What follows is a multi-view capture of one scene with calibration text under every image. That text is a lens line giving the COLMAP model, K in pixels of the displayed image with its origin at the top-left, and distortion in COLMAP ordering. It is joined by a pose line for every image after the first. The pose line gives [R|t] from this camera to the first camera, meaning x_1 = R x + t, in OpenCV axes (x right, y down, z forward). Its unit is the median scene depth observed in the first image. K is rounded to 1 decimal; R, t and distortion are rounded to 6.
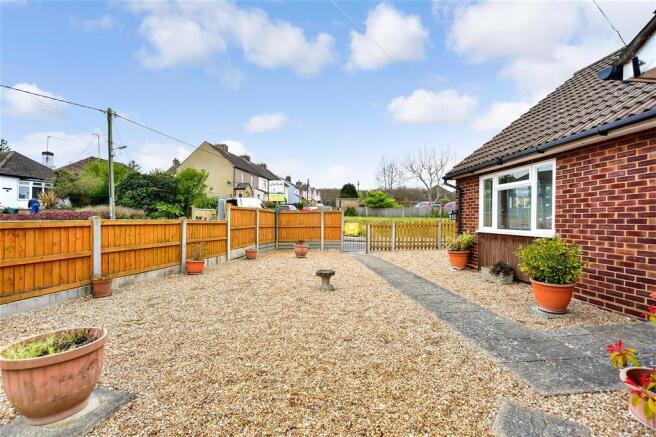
lens RADIAL K [[282.6, 0, 328.0], [0, 282.6, 218.5], [0, 0, 1]] dist [-0.016319, 0.000202]
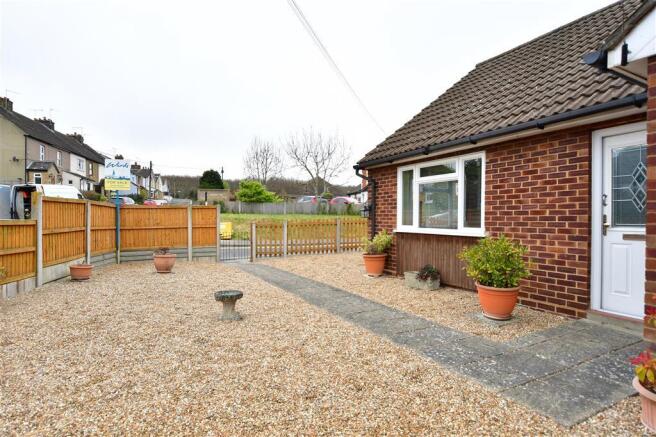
lens RADIAL K [[354.6, 0, 328.0], [0, 354.6, 218.5], [0, 0, 1]] dist [-0.010052, -0.000449]
pose [[0.925204, -0.003935, 0.379451, -0.111978], [0.001241, 0.999972, 0.007344, -0.000383], [-0.379469, -0.006324, 0.925183, 0.111579]]
